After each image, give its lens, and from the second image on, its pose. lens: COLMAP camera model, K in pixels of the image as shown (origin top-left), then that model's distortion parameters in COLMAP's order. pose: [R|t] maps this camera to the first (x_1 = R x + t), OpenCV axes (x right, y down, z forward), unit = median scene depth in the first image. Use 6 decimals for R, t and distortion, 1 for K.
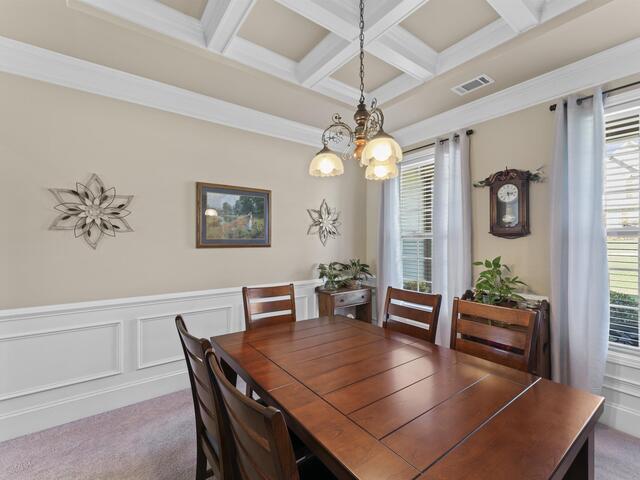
lens RADIAL K [[291.0, 0, 315.4], [0, 291.0, 239.7], [0, 0, 1]] dist [0.002516, -0.001428]
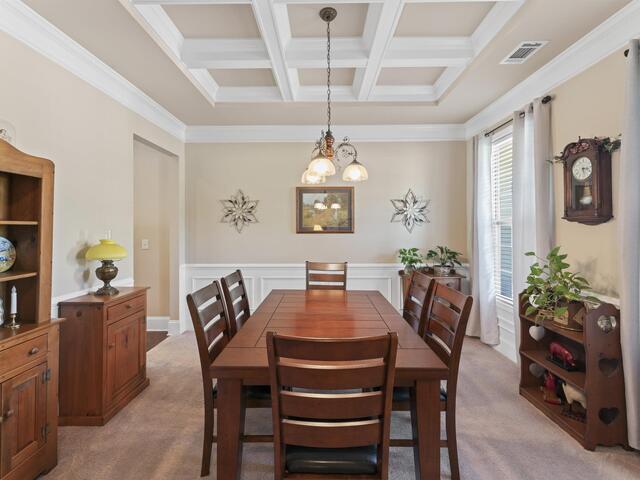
lens RADIAL K [[291.0, 0, 316.2], [0, 291.0, 224.4], [0, 0, 1]] dist [0.002516, -0.001428]
pose [[0.798537, -0.009171, -0.601876, 0.528567], [0.004777, 0.999949, -0.008900, -0.001817], [0.601927, 0.004232, 0.798540, -0.080397]]
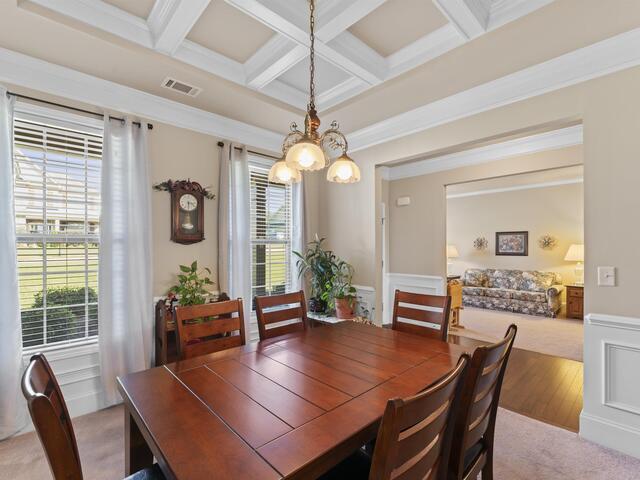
lens RADIAL K [[291.0, 0, 316.0], [0, 291.0, 246.2], [0, 0, 1]] dist [0.002516, -0.001428]
pose [[-0.103891, 0.002100, 0.994586, -0.441996], [-0.004463, 0.999987, -0.002578, 0.002686], [-0.994579, -0.004706, -0.103881, 0.602877]]
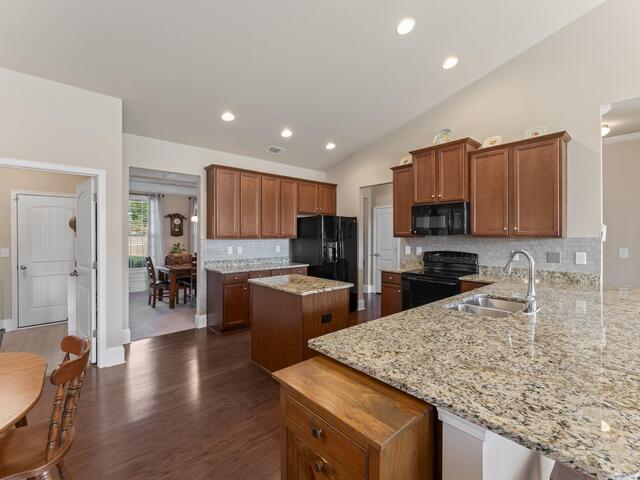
lens RADIAL K [[291.0, 0, 316.0], [0, 291.0, 238.5], [0, 0, 1]] dist [0.002516, -0.001428]
pose [[-0.080904, -0.008428, 0.996686, -2.269536], [-0.004656, 0.999957, 0.008078, -0.015630], [-0.996711, -0.003987, -0.080939, -0.159120]]
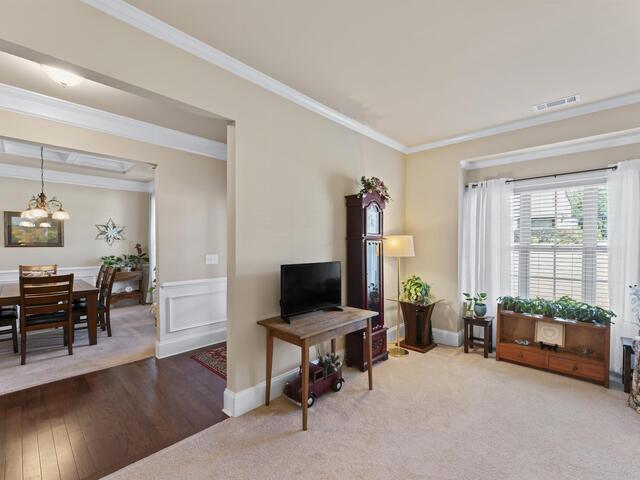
lens RADIAL K [[291.0, 0, 320.3], [0, 291.0, 249.0], [0, 0, 1]] dist [0.002516, -0.001428]
pose [[0.983199, -0.000909, 0.182534, 1.222278], [-0.003065, 0.999764, 0.021489, -0.005063], [-0.182510, -0.021688, 0.982965, -1.181053]]
